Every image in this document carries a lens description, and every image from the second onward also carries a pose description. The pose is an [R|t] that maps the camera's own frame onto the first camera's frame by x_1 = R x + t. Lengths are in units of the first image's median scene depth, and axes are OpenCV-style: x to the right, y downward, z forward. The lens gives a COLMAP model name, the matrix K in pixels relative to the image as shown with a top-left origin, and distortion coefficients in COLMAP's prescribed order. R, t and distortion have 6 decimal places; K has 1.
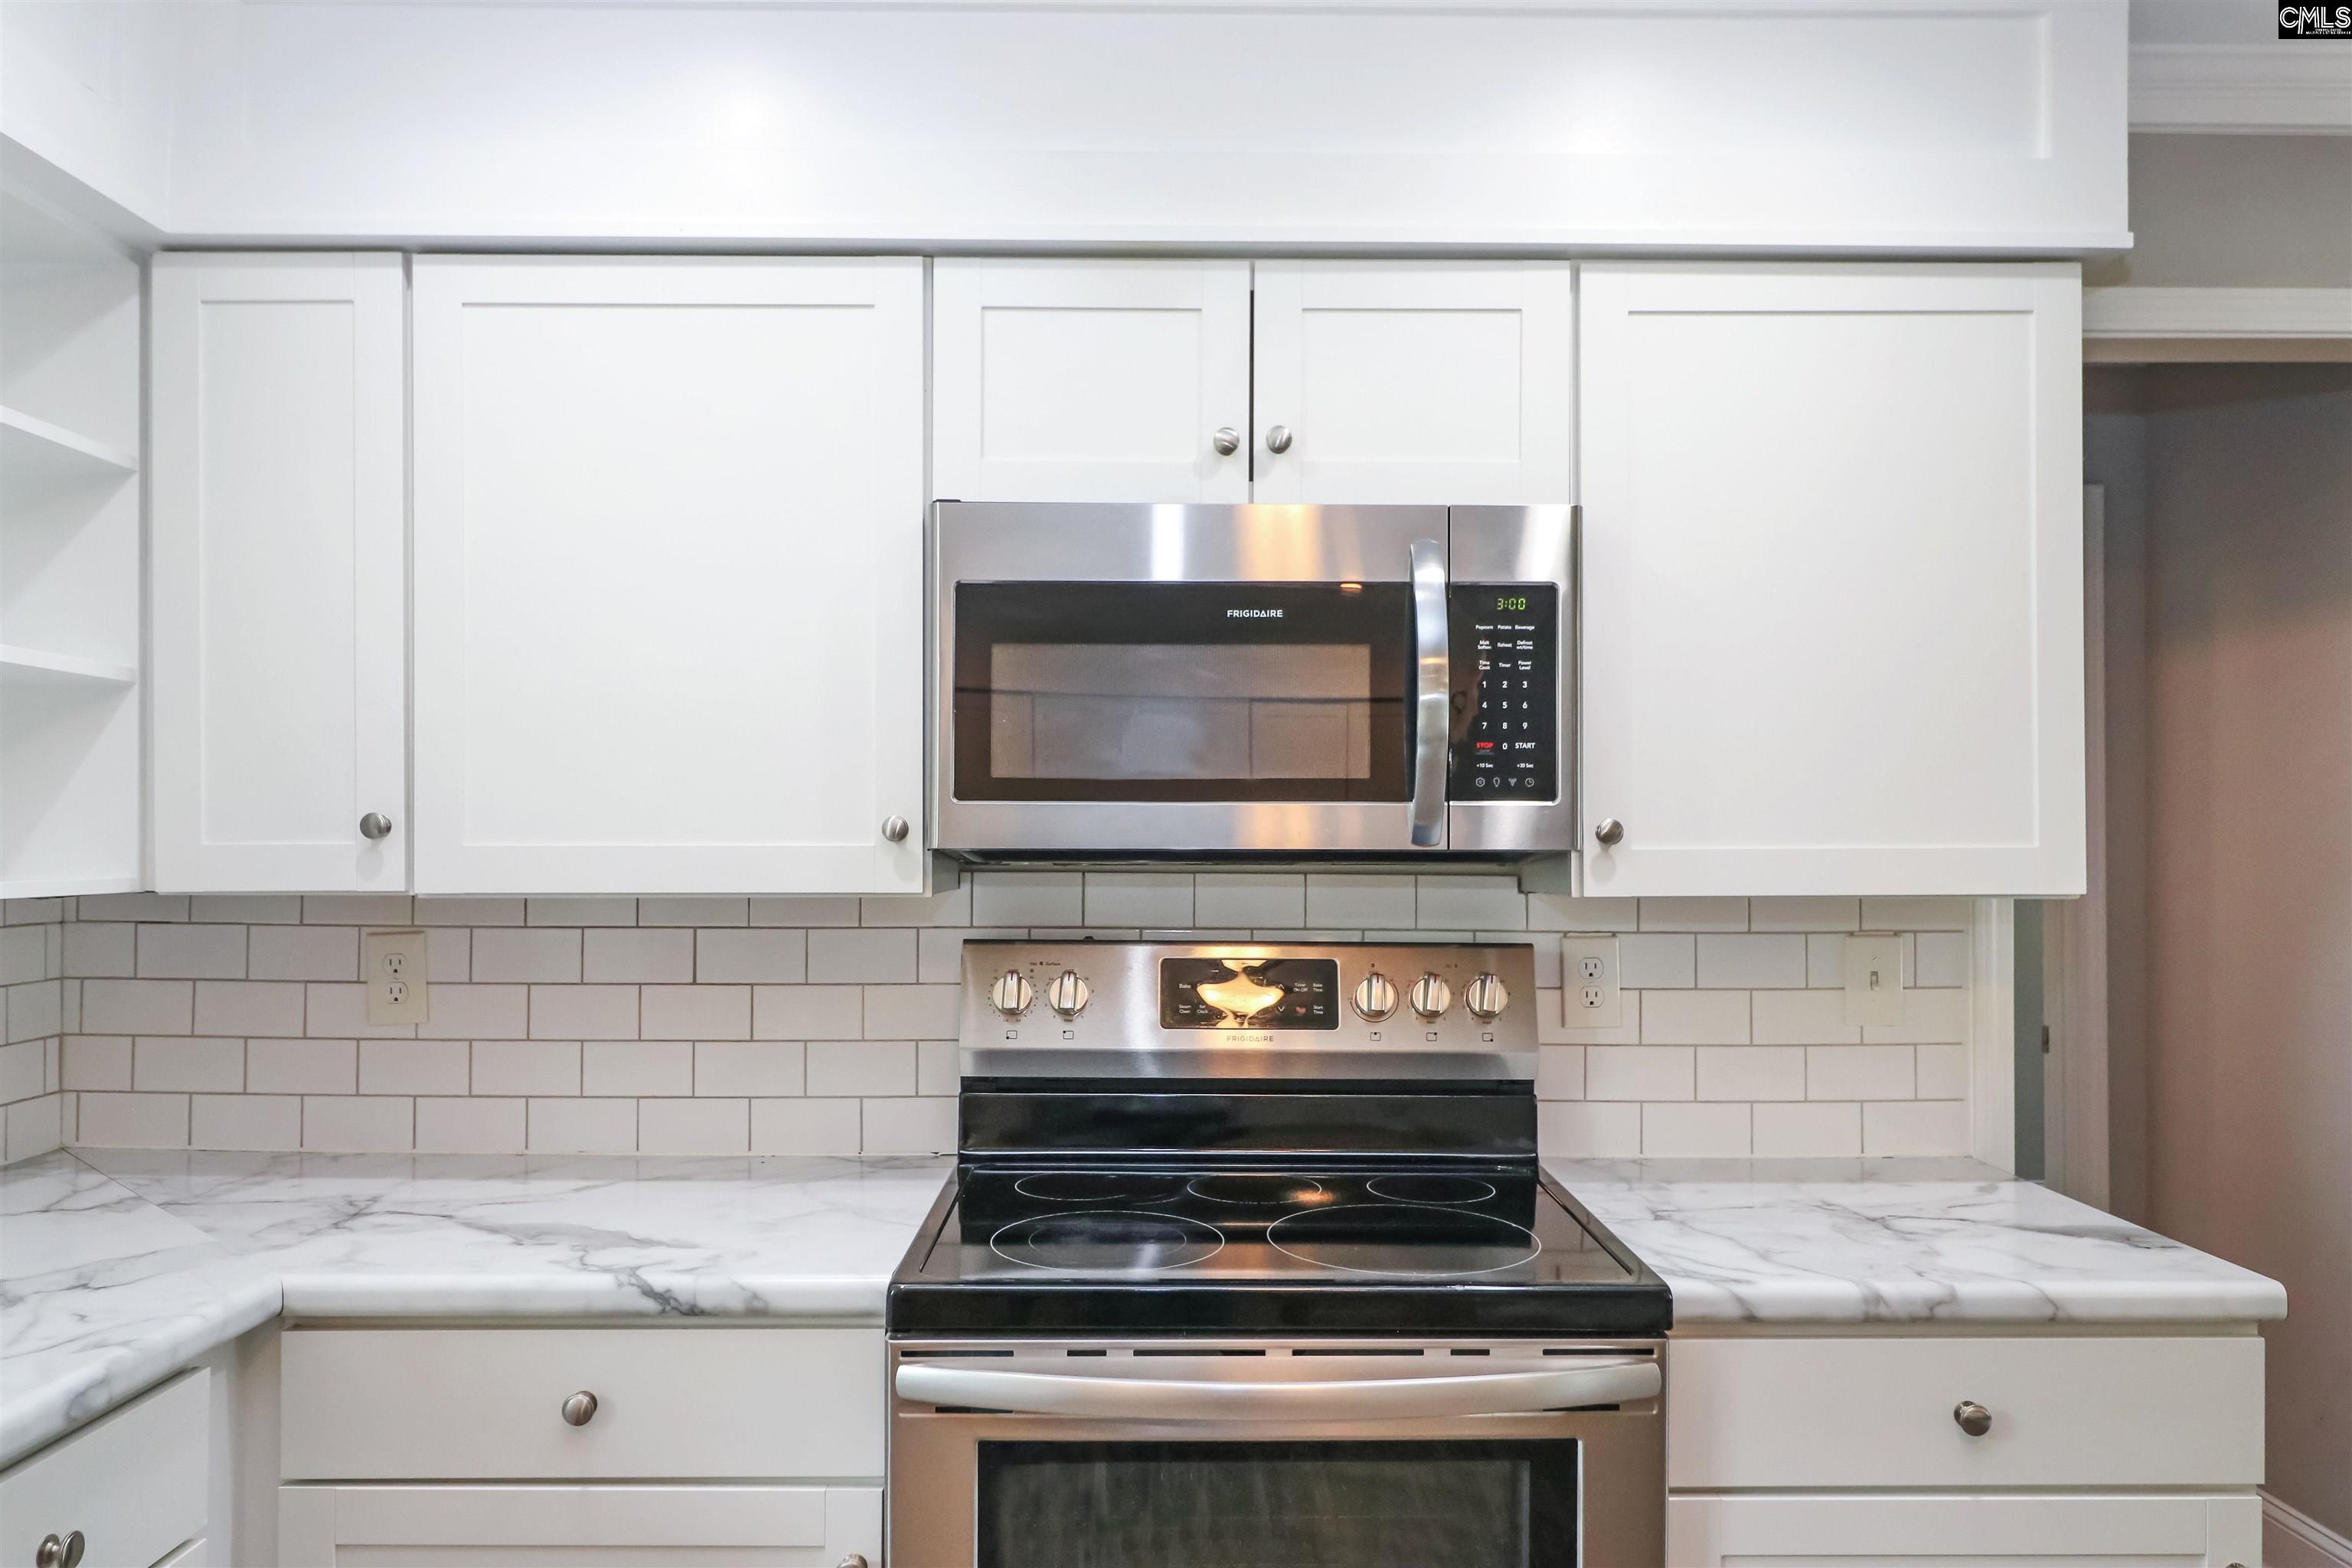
lens RADIAL K [[1724.1, 0, 1205.2], [0, 1724.1, 826.5], [0, 0, 1]] dist [0.003578, -0.000879]
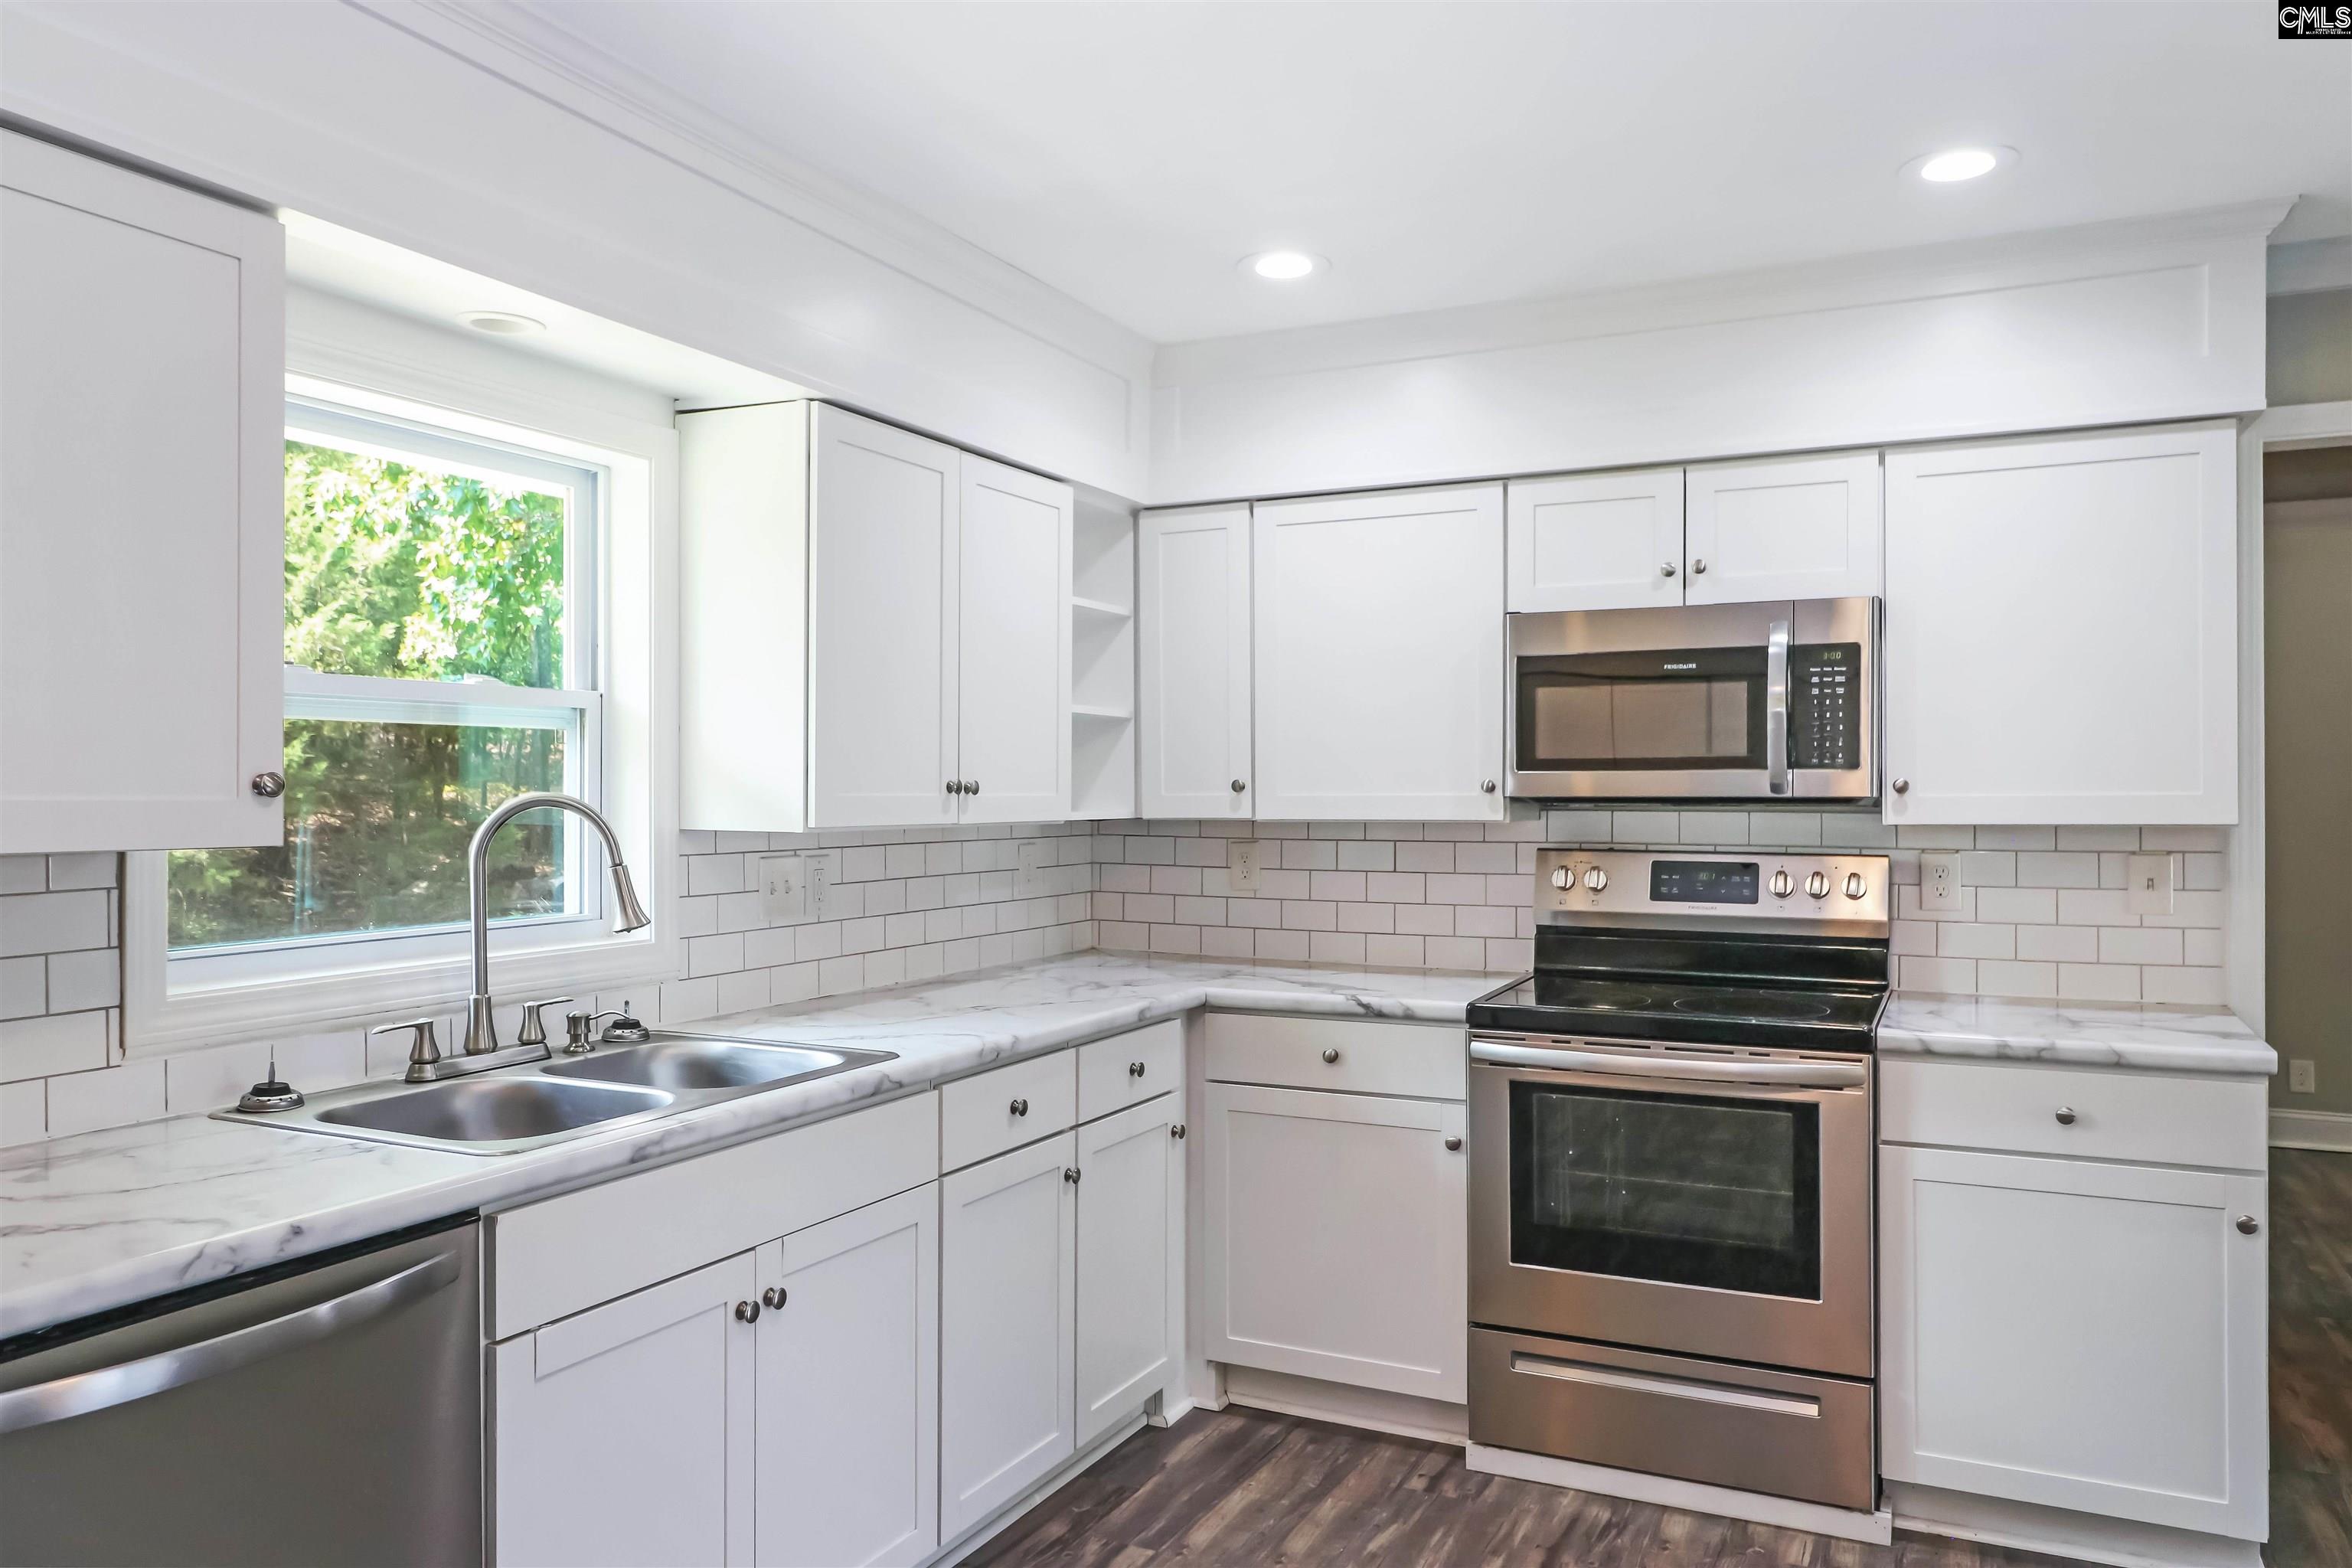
lens RADIAL K [[1681.3, 0, 1165.3], [0, 1681.3, 803.8], [0, 0, 1]] dist [0.001146, 0.001116]
pose [[0.892286, 0.000238, -0.451470, 0.337004], [0.005985, 0.999906, 0.012356, -0.004034], [0.451430, -0.013727, 0.892201, -0.807296]]
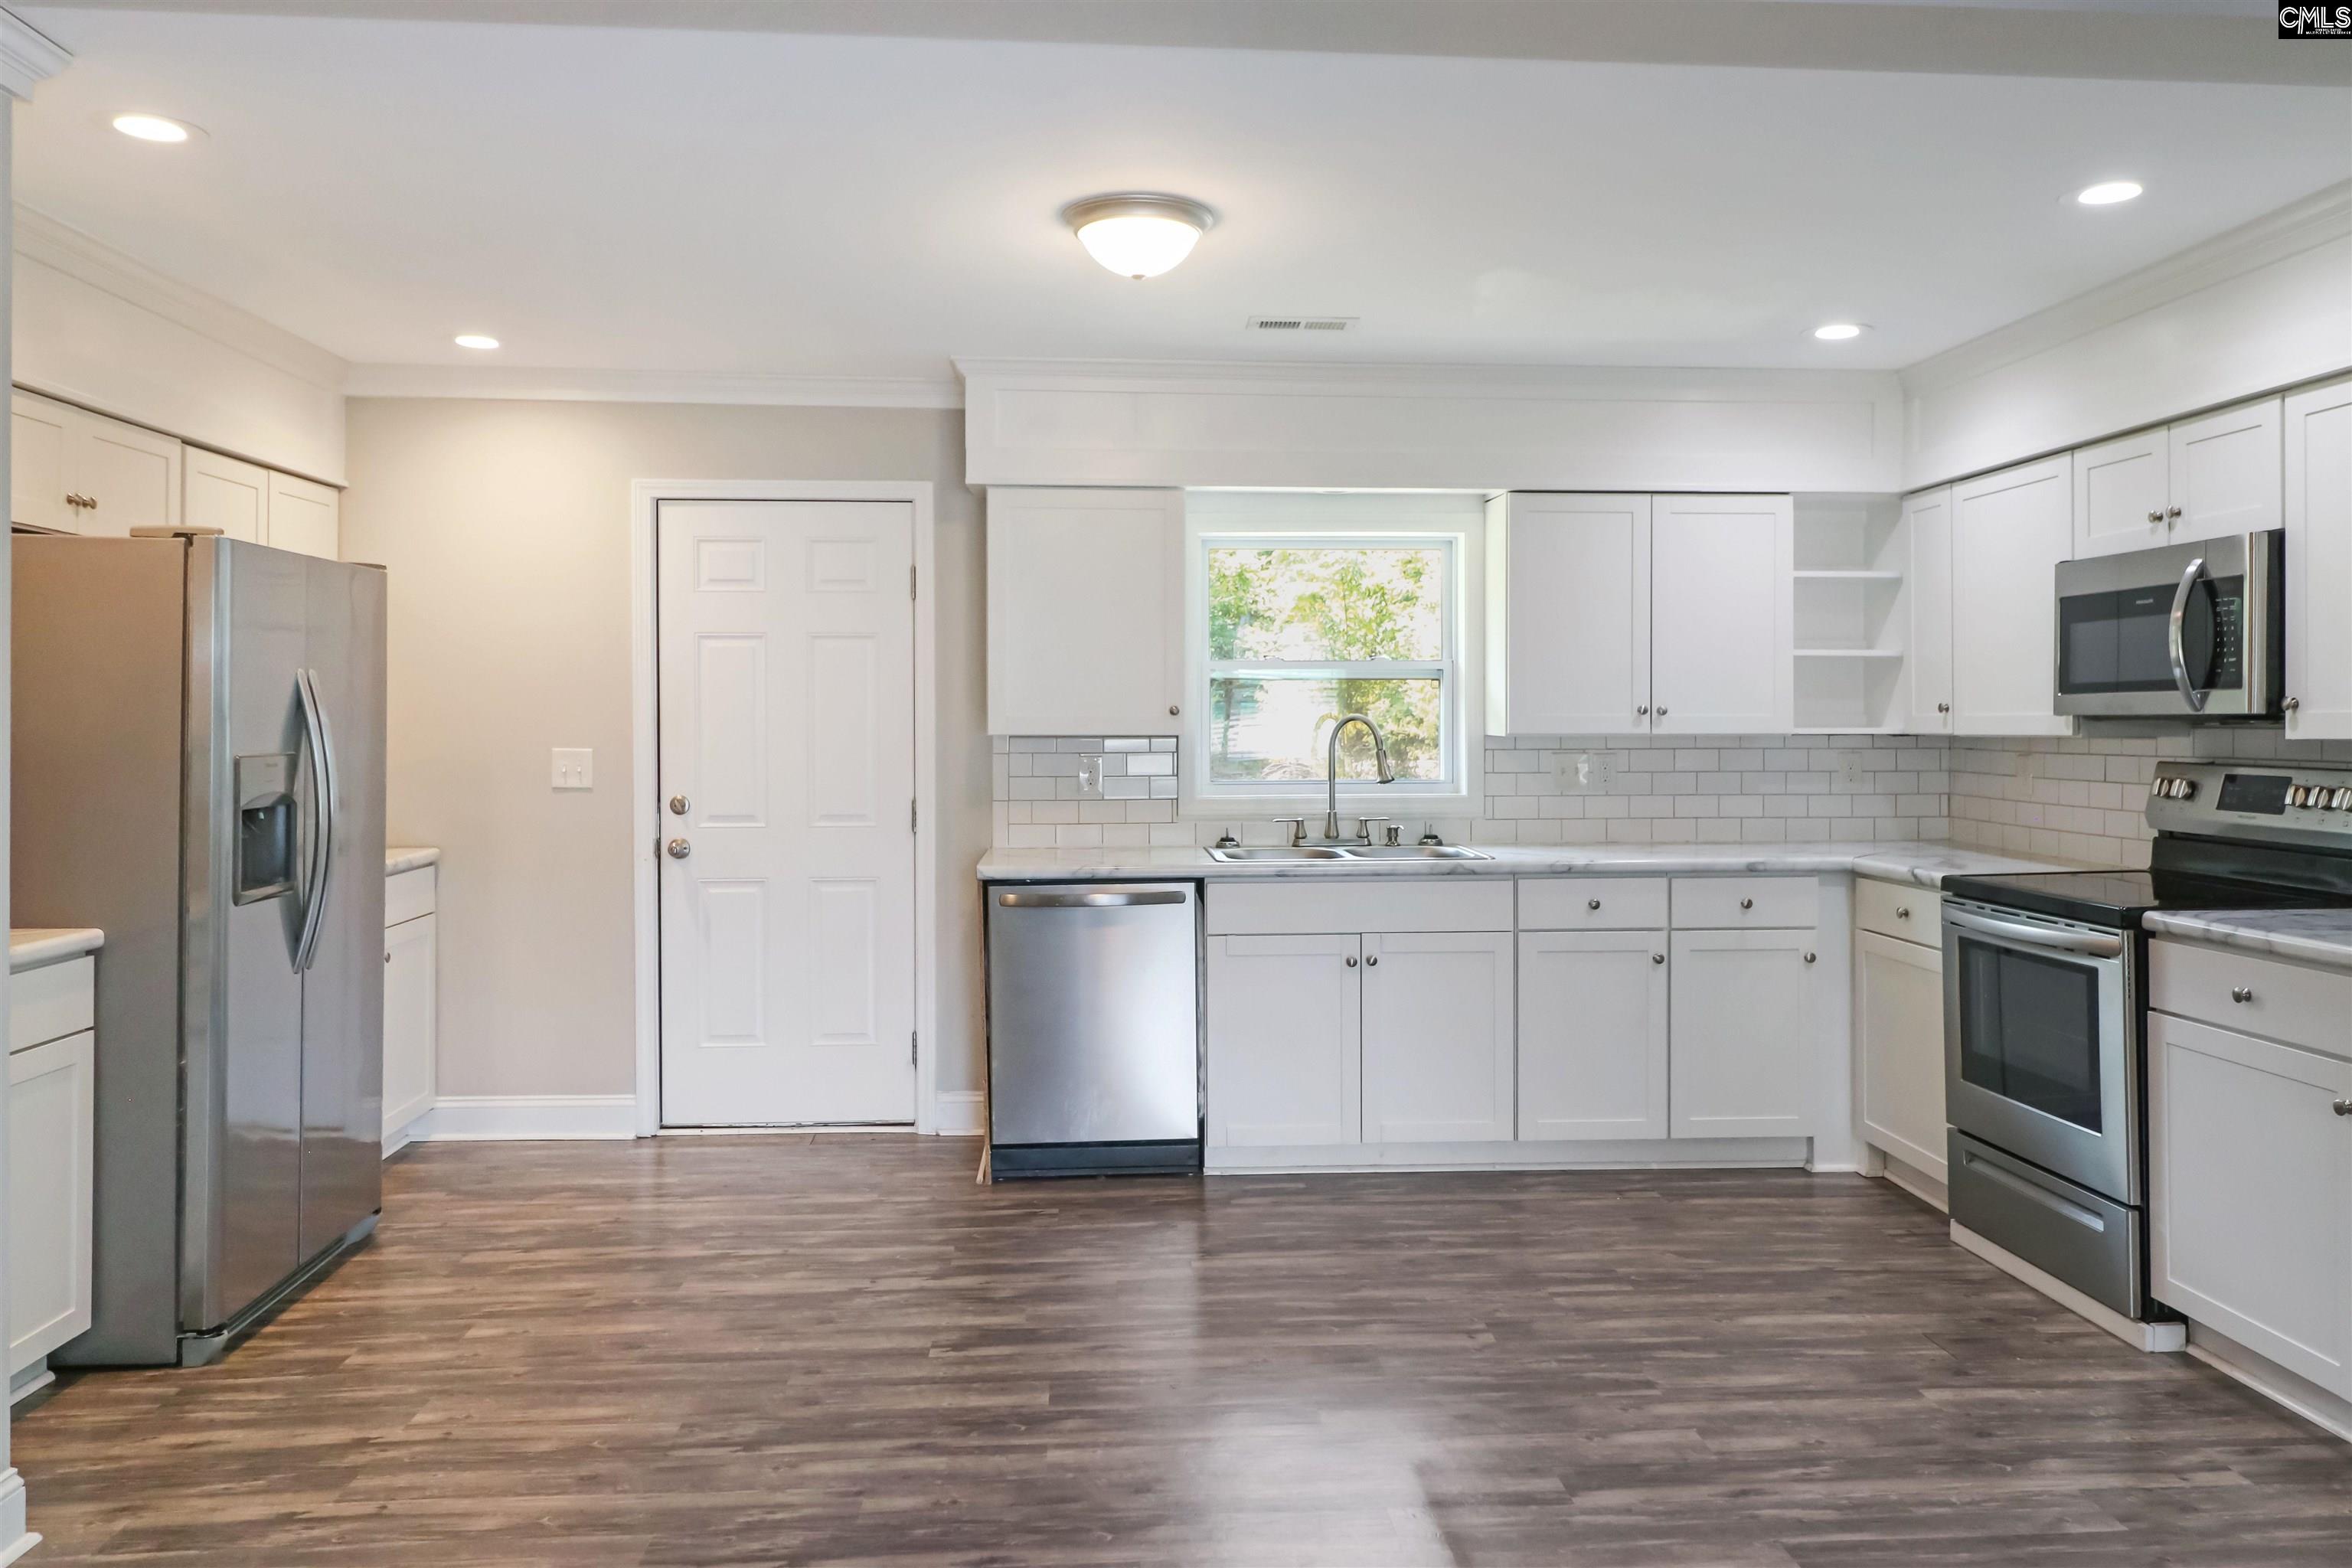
lens RADIAL K [[1663.1, 0, 1133.6], [0, 1663.1, 734.5], [0, 0, 1]] dist [-0.000154, 0.000296]
pose [[0.036599, 0.004536, -0.999320, 1.960769], [0.007019, 0.999964, 0.004796, 0.019107], [0.999305, -0.007189, 0.036566, -0.295878]]
